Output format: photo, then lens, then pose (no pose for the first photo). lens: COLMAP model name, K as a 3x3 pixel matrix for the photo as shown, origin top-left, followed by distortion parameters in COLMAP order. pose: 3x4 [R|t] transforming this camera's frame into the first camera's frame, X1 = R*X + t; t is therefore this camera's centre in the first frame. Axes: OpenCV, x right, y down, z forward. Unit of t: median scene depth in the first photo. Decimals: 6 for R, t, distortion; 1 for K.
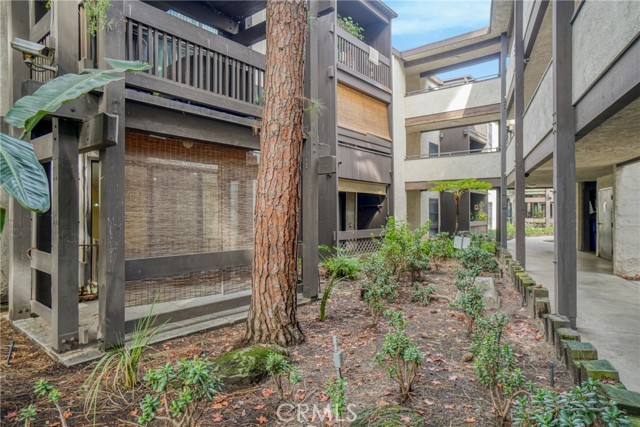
lens RADIAL K [[384.8, 0, 320.0], [0, 384.8, 213.5], [0, 0, 1]] dist [-0.003559, -0.001722]
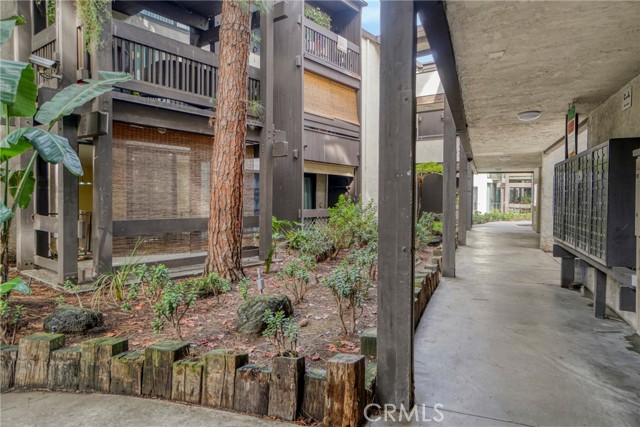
lens RADIAL K [[419.4, 0, 319.7], [0, 419.4, 211.1], [0, 0, 1]] dist [-0.000649, 0.002497]
pose [[0.999812, 0.011495, 0.015642, 0.147862], [-0.011968, 0.999464, 0.030485, 0.028791], [-0.015283, -0.030667, 0.999413, -0.363792]]
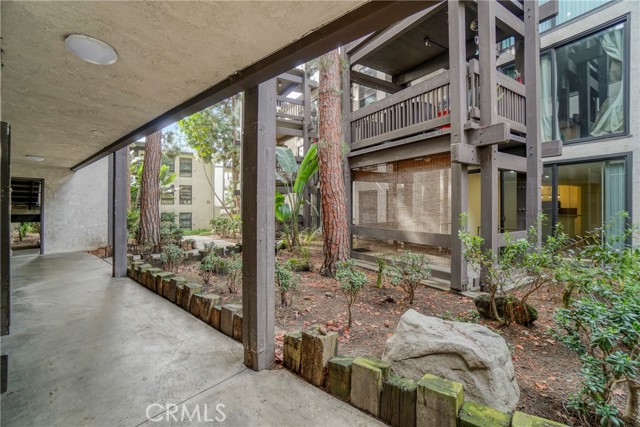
lens RADIAL K [[286.5, 0, 317.2], [0, 286.5, 208.4], [0, 0, 1]] dist [-0.057511, 0.021178]
pose [[-0.322568, 0.009192, -0.946502, 0.909414], [0.002182, 0.999957, 0.008968, 0.000066], [0.946544, 0.000828, -0.322574, 1.024654]]
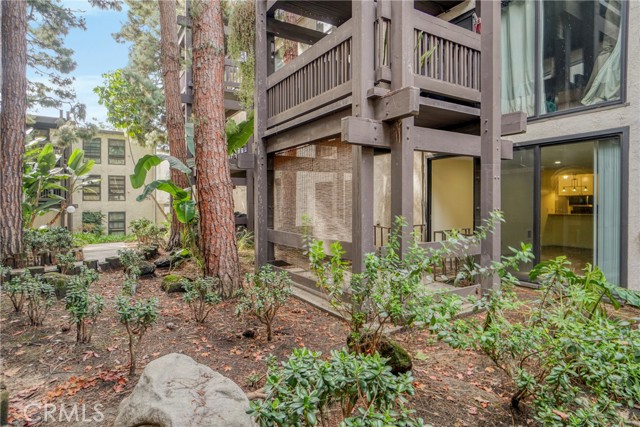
lens RADIAL K [[372.5, 0, 321.5], [0, 372.5, 206.6], [0, 0, 1]] dist [-0.004994, 0.000069]
pose [[-0.321353, 0.014037, -0.946855, 0.758583], [0.005148, 0.999901, 0.013076, -0.003791], [0.946945, -0.000673, -0.321394, 1.343303]]
